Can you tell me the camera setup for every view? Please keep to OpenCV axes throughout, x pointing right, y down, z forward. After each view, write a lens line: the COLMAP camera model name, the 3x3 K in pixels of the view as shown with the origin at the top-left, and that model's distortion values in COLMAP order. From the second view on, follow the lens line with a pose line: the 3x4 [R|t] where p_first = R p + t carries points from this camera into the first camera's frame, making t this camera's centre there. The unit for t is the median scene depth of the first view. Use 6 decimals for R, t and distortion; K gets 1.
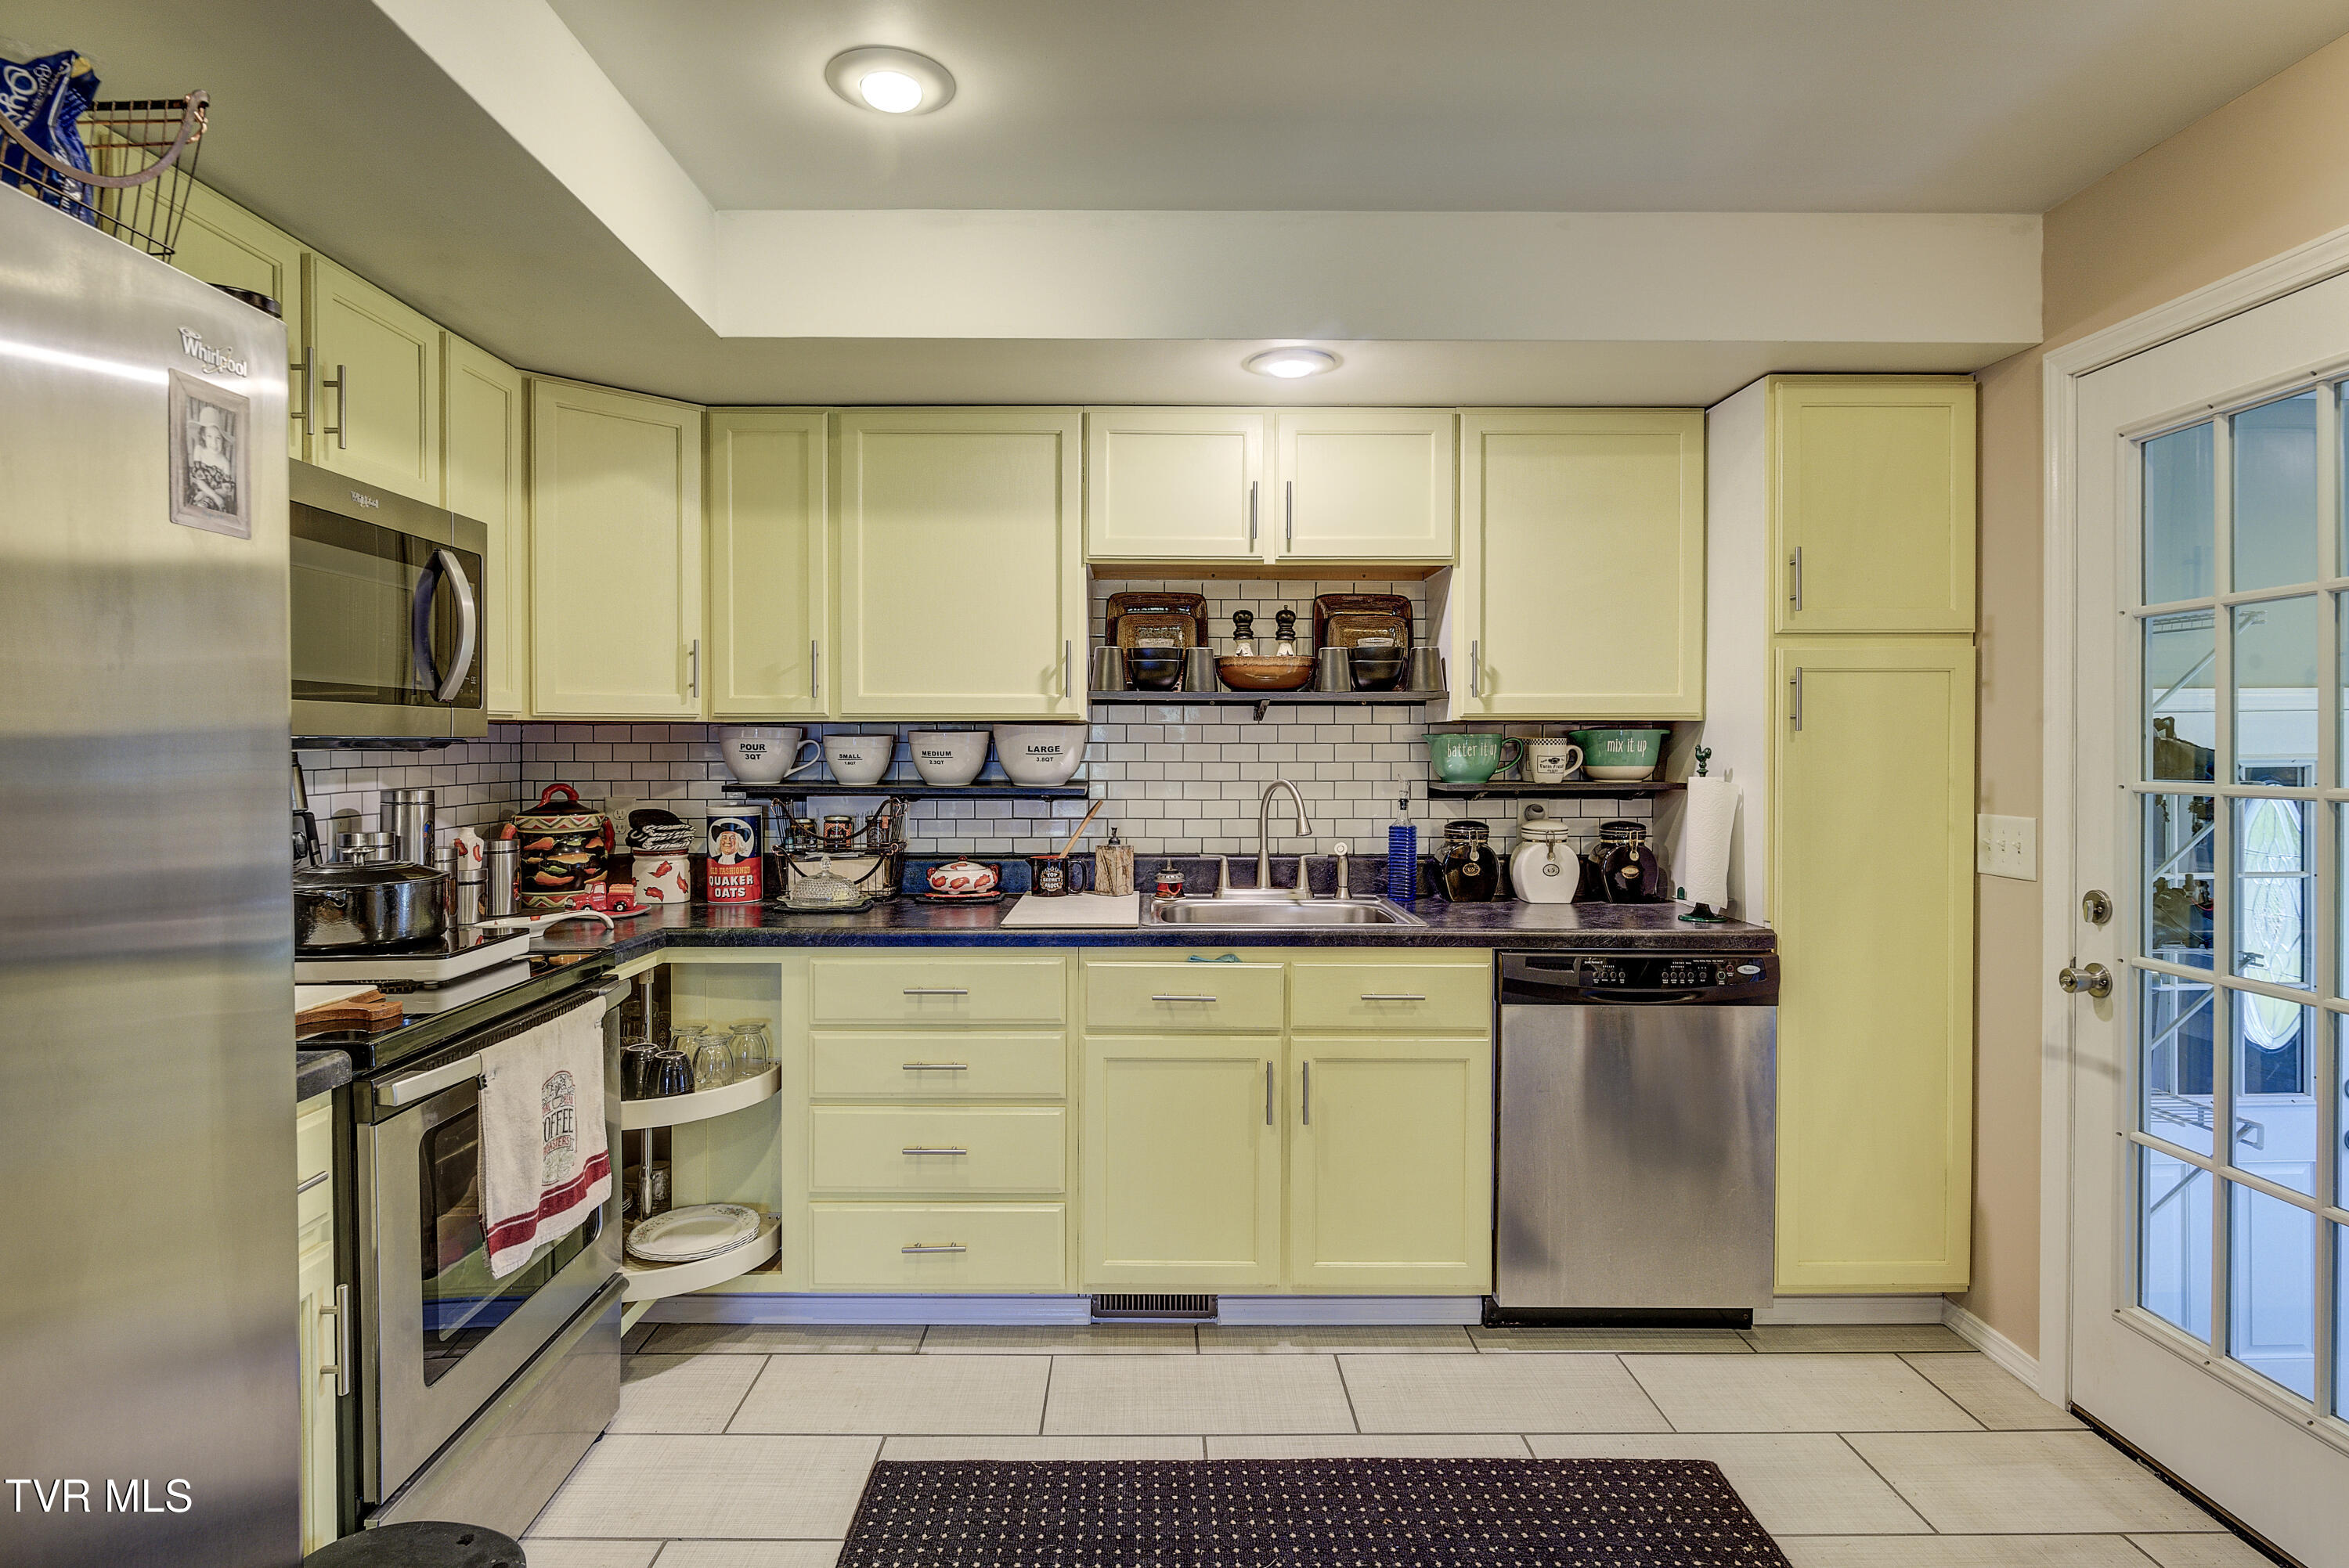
lens RADIAL K [[1225.8, 0, 1171.0], [0, 1225.8, 759.3], [0, 0, 1]] dist [-0.003525, 0.001344]
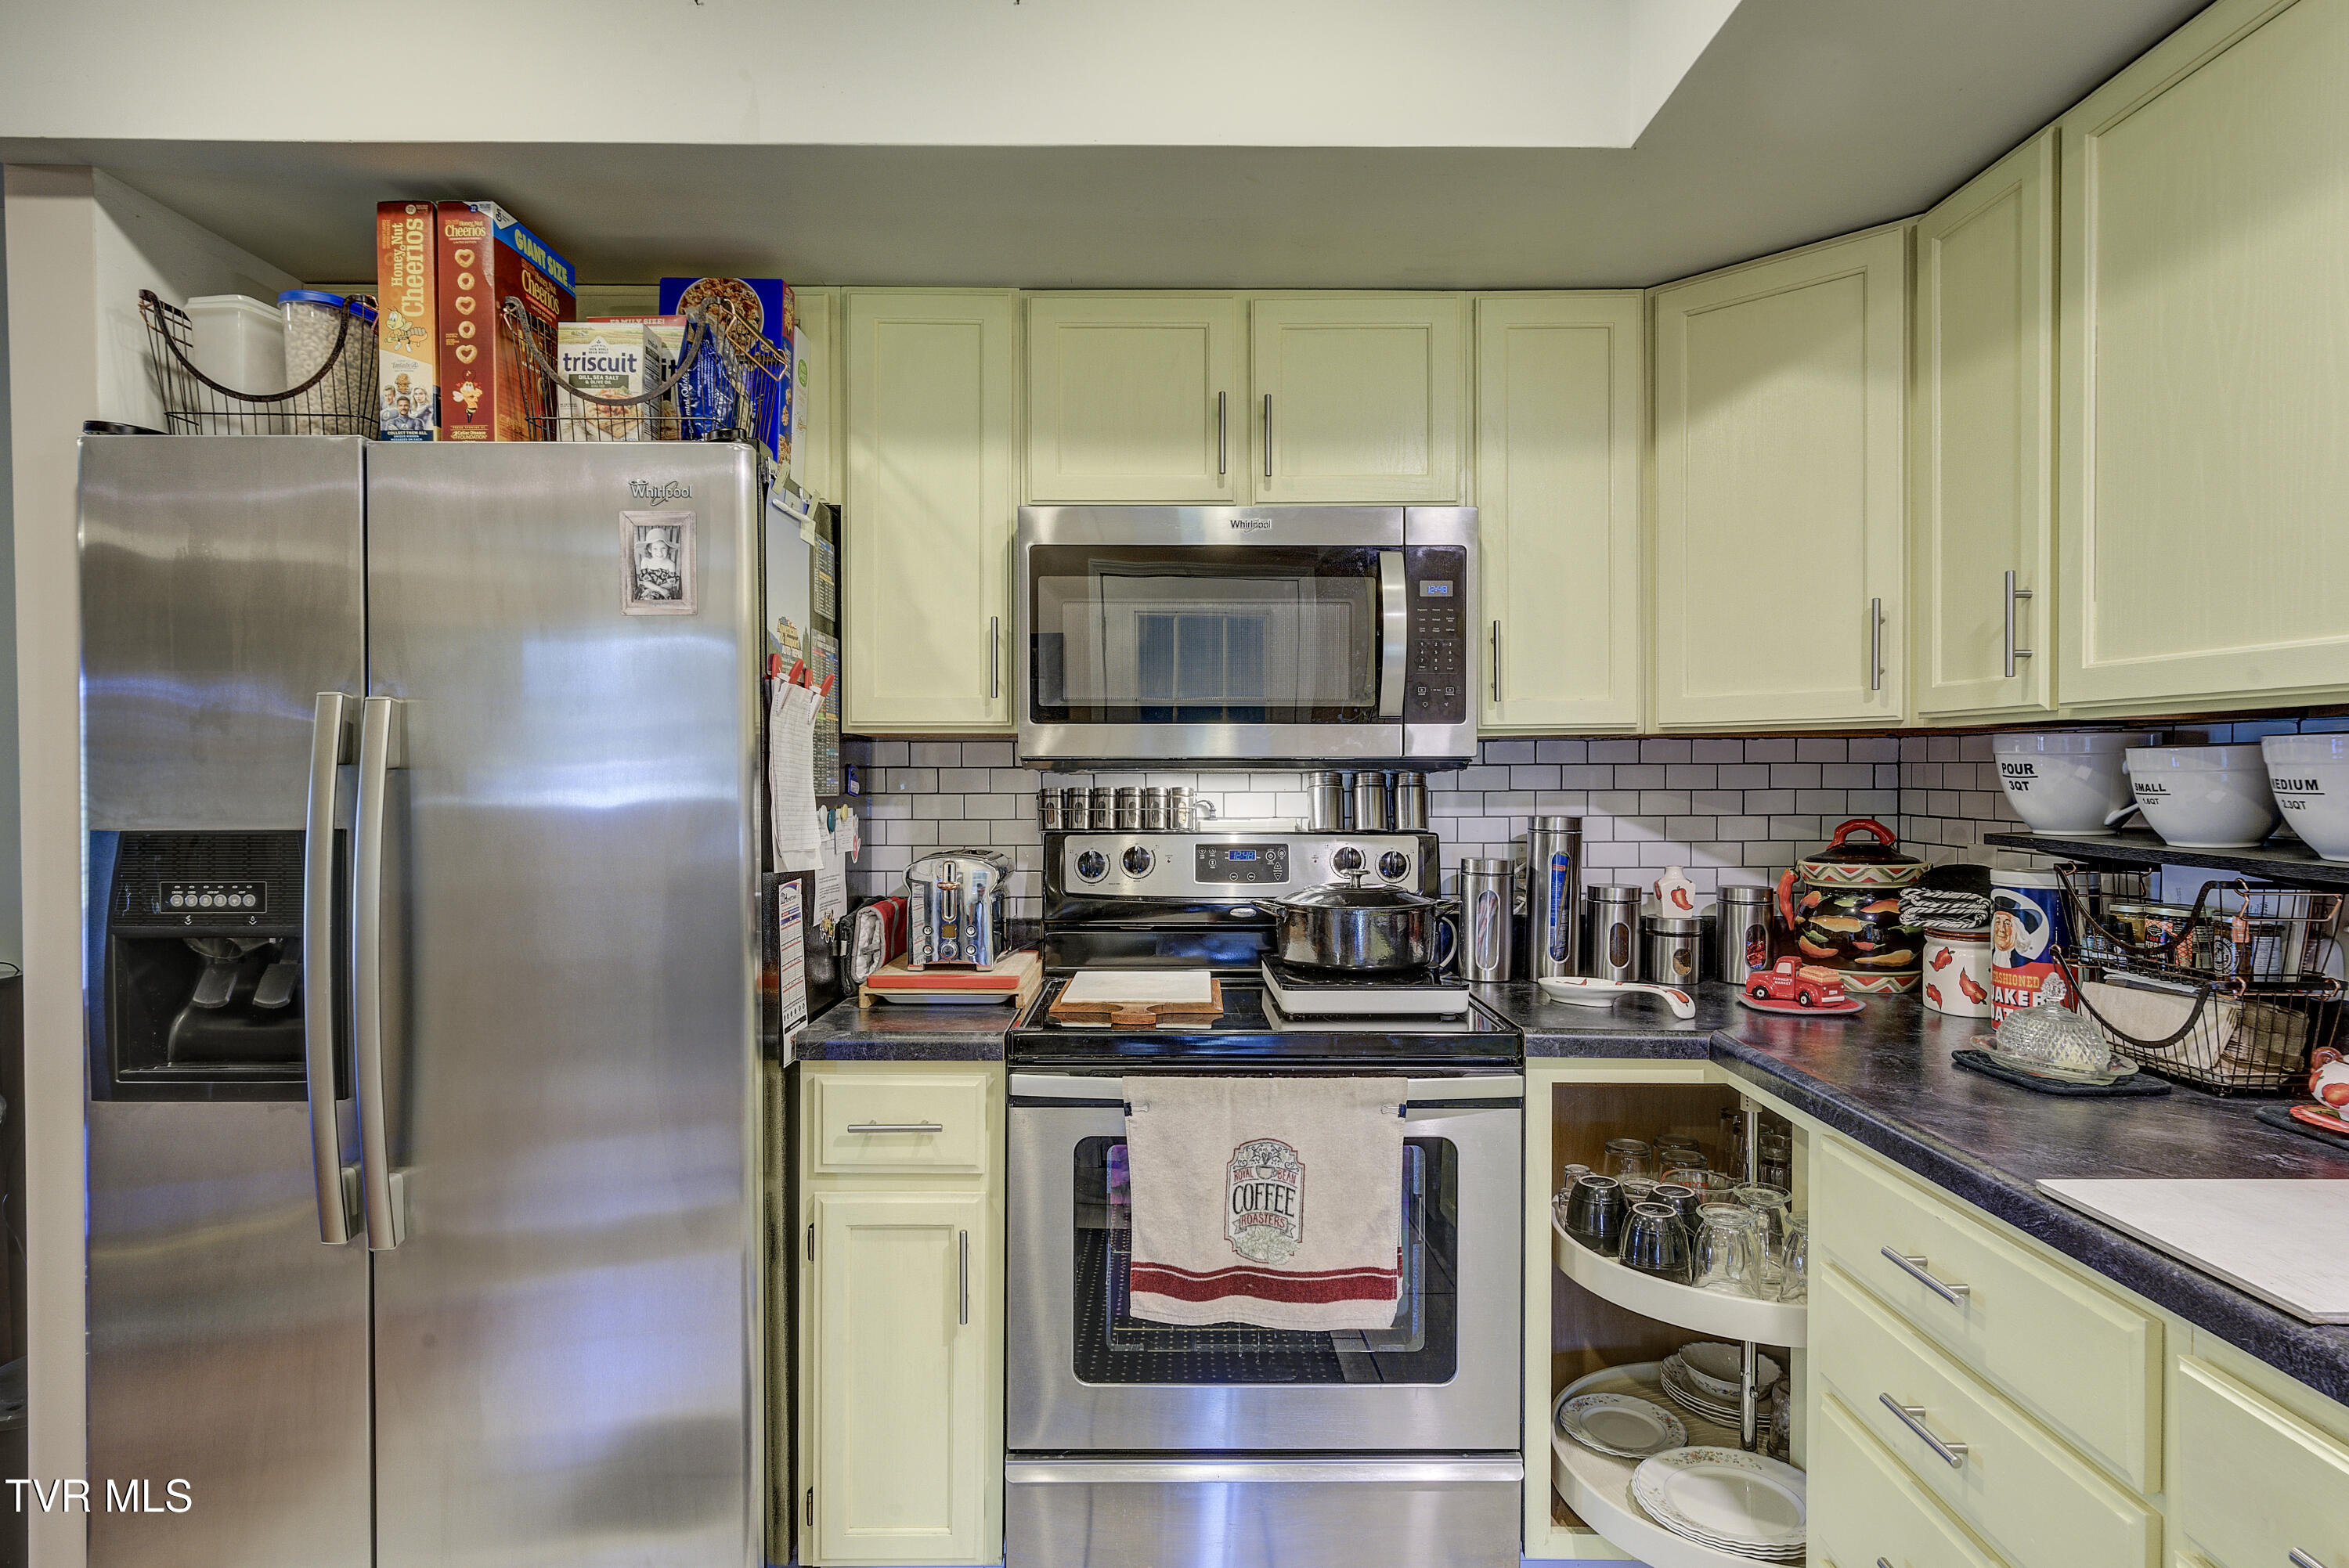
lens RADIAL K [[1317.9, 0, 1175.6], [0, 1317.9, 793.6], [0, 0, 1]] dist [0.018323, -0.000159]
pose [[-0.012477, 0.018346, -0.999754, 0.299151], [-0.012025, 0.999757, 0.018496, -0.005312], [0.999850, 0.012253, -0.012253, 0.642162]]
